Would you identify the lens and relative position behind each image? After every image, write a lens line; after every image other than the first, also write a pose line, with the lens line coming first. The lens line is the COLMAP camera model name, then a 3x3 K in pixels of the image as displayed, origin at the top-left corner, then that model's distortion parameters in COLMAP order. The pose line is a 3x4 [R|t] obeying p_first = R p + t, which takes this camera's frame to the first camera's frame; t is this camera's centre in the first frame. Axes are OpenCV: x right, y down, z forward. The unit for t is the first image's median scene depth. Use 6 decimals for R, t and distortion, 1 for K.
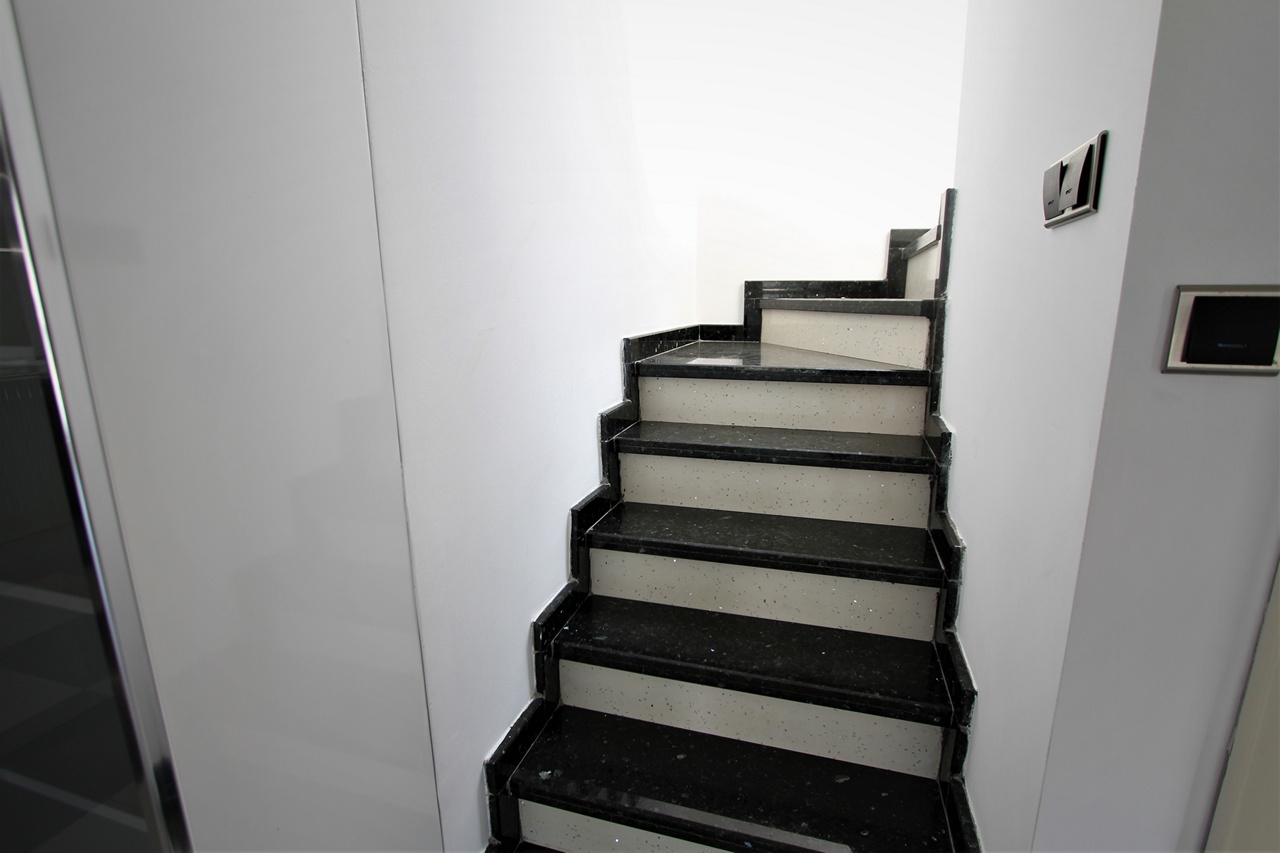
lens RADIAL K [[608.2, 0, 647.3], [0, 608.2, 441.4], [0, 0, 1]] dist [-0.015701, 0.000793]
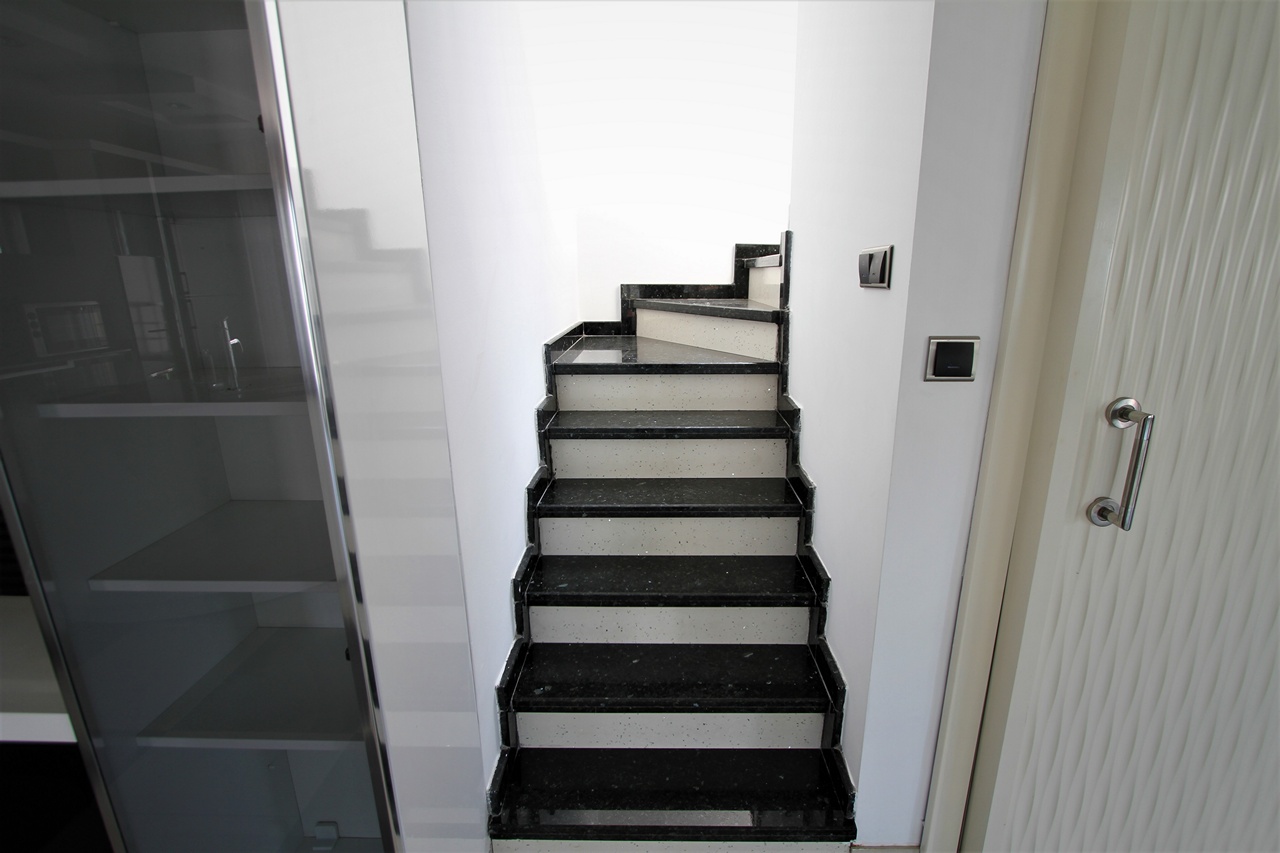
lens RADIAL K [[608.2, 0, 647.3], [0, 608.2, 441.4], [0, 0, 1]] dist [-0.015701, 0.000793]
pose [[0.959906, -0.075732, 0.269897, -0.213924], [0.063723, 0.996560, 0.052993, -0.033196], [-0.272982, -0.033670, 0.961430, -0.252772]]
